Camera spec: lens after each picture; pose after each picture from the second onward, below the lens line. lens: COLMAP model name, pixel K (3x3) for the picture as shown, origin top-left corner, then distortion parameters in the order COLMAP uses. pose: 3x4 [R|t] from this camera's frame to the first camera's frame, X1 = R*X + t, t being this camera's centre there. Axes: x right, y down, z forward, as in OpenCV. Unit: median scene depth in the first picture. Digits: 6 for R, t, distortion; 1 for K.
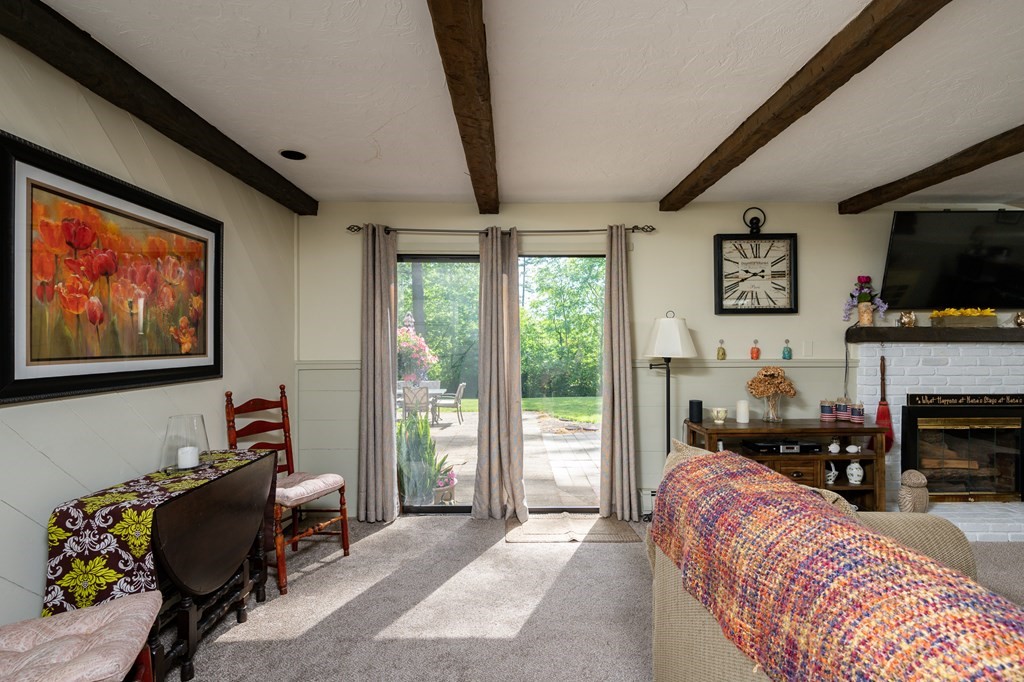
lens RADIAL K [[465.2, 0, 512.0], [0, 465.2, 341.0], [0, 0, 1]] dist [-0.001575, -0.000080]
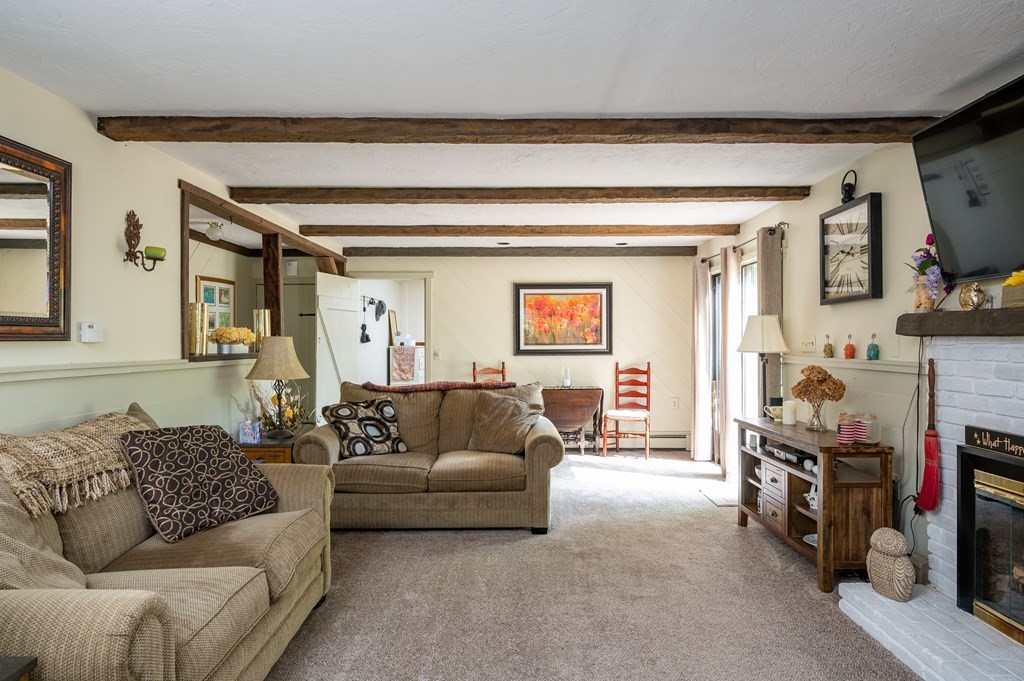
lens RADIAL K [[610.4, 0, 512.0], [0, 610.4, 340.5], [0, 0, 1]] dist [-0.000144, 0.000039]
pose [[-0.017779, 0.001820, -0.999840, 1.644836], [0.009059, 0.999958, 0.001659, 0.001428], [0.999801, -0.009028, -0.017795, 0.447430]]
